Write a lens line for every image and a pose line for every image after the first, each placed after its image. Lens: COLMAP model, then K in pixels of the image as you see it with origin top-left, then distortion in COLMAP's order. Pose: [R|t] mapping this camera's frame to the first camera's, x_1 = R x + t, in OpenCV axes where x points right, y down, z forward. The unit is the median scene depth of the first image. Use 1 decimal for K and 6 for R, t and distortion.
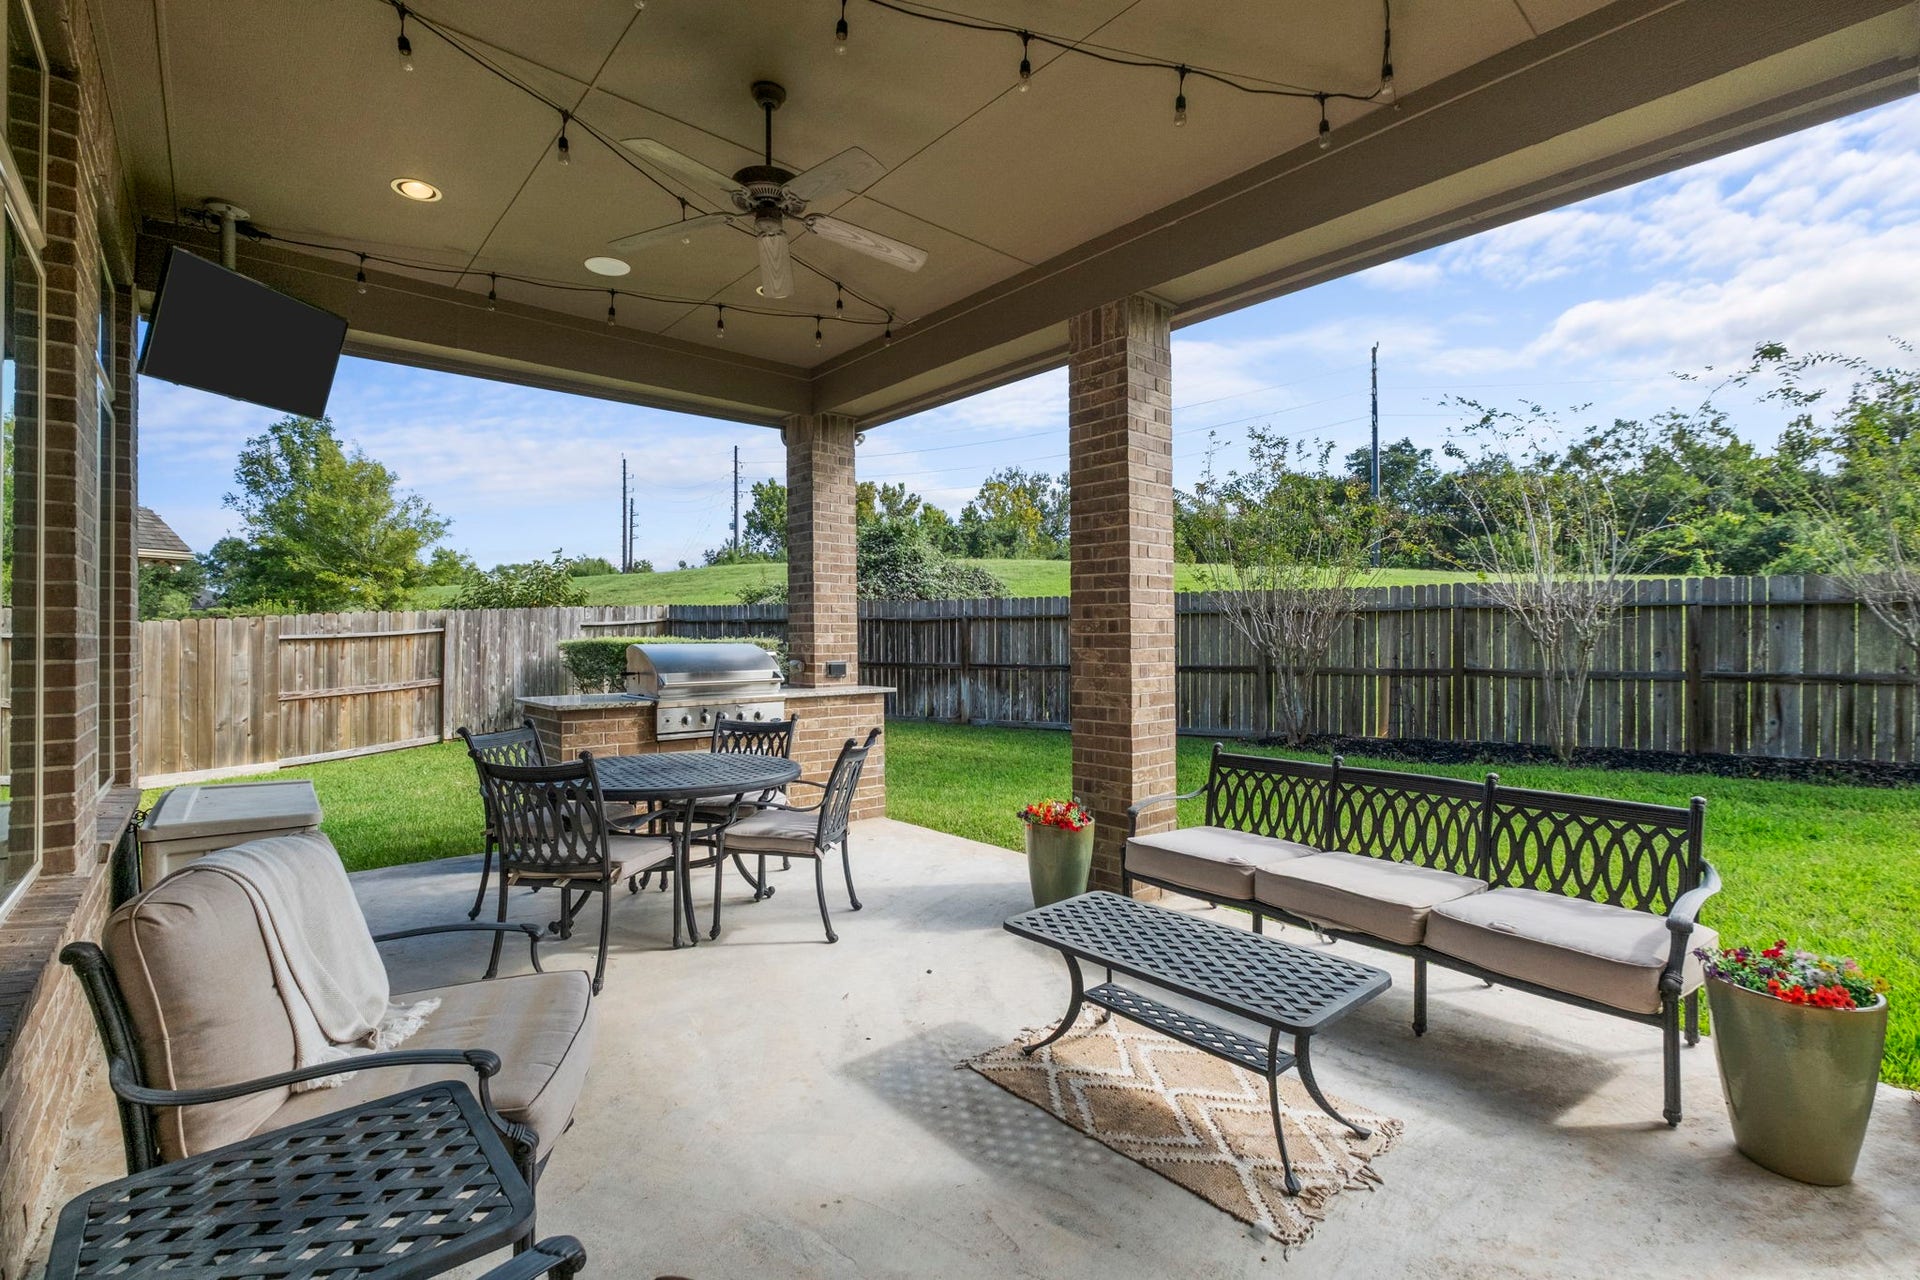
lens RADIAL K [[847.1, 0, 962.2], [0, 847.1, 622.0], [0, 0, 1]] dist [-0.001349, 0.000516]
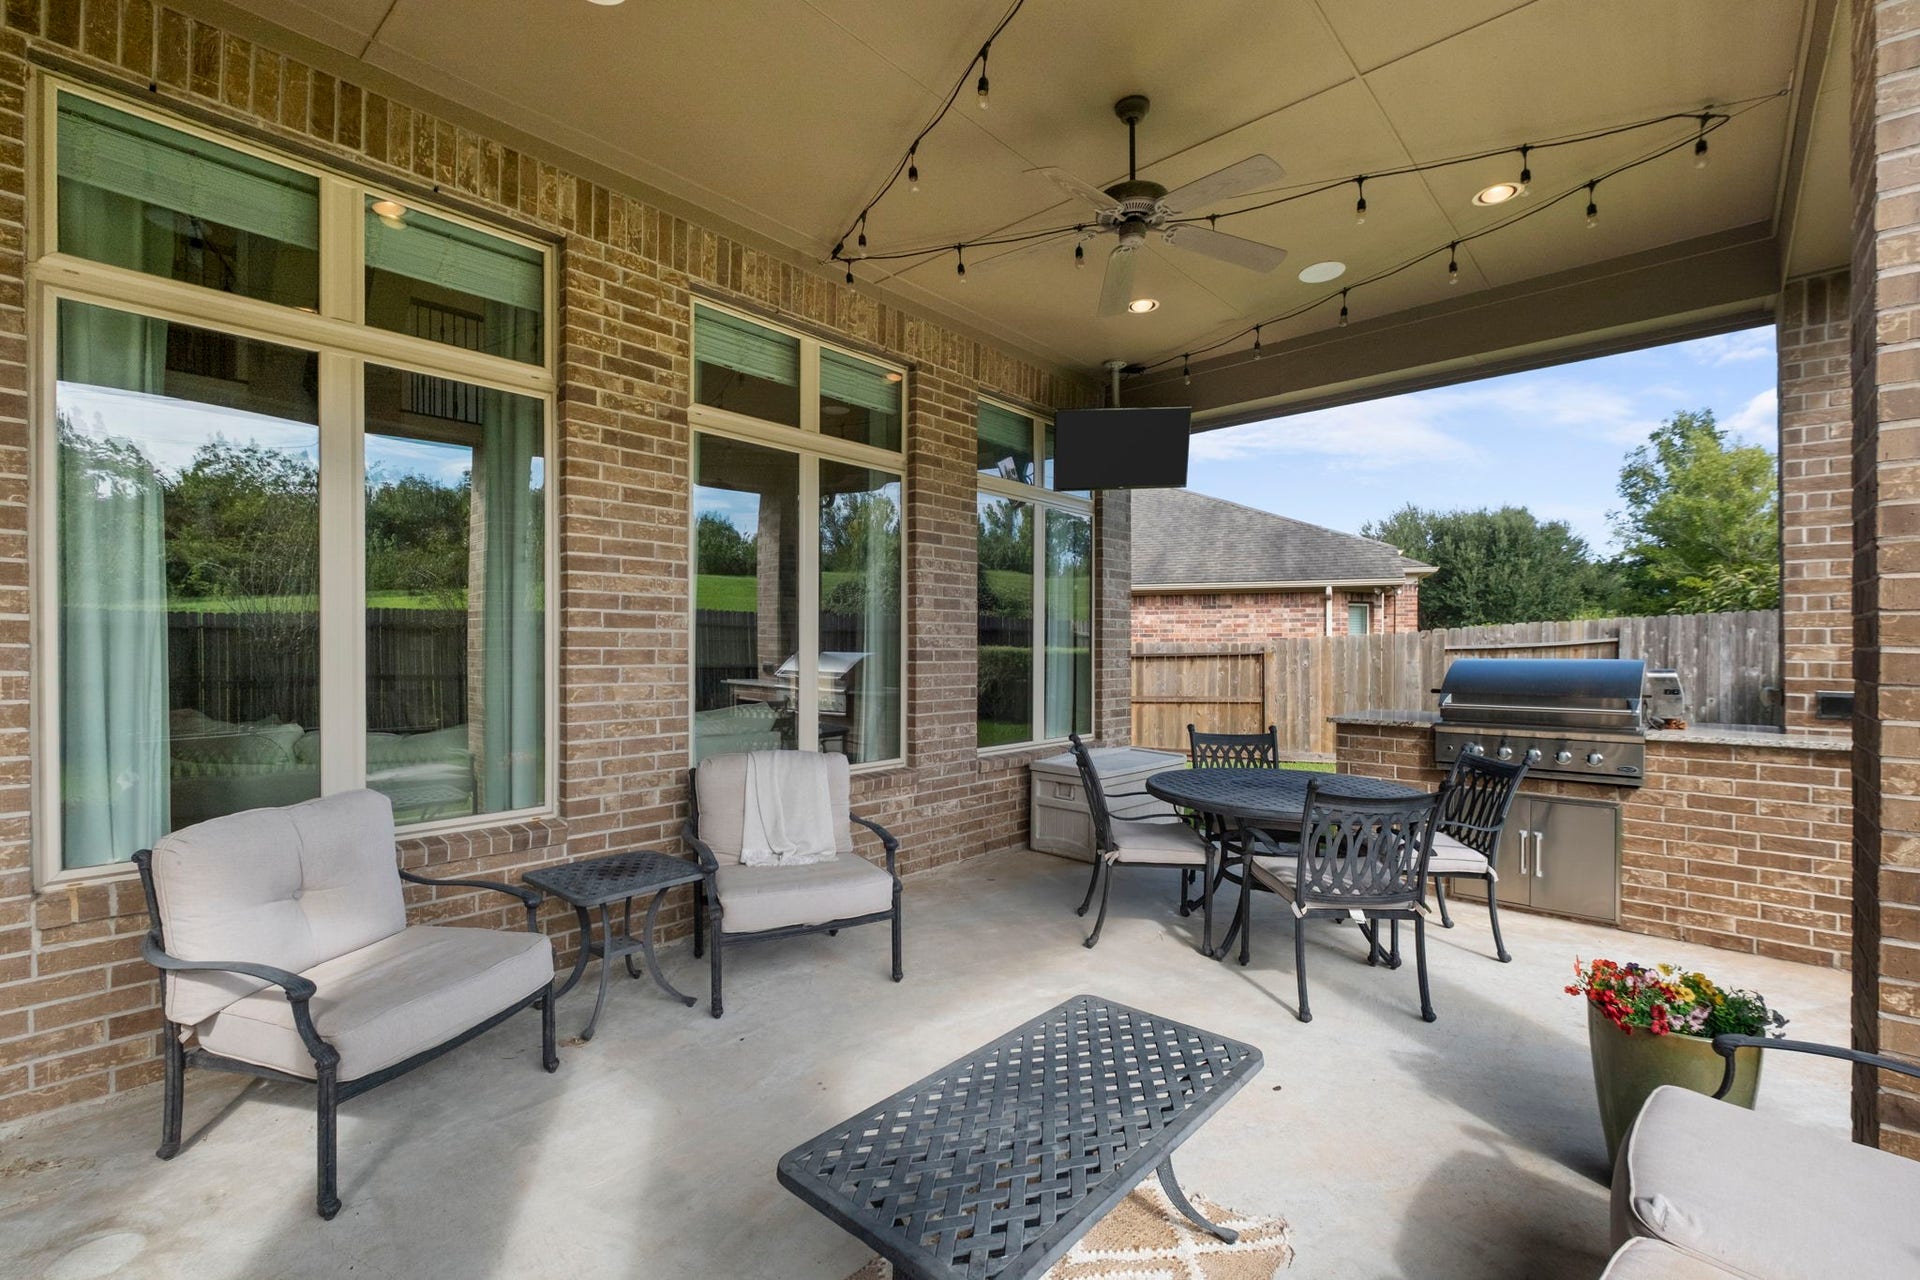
lens RADIAL K [[847.1, 0, 954.4], [0, 847.1, 645.8], [0, 0, 1]] dist [-0.001349, 0.000516]
pose [[0.122762, 0.000444, -0.992436, 0.205043], [0.017228, 0.999848, 0.002579, 0.001021], [0.992287, -0.017414, 0.122736, 0.183722]]
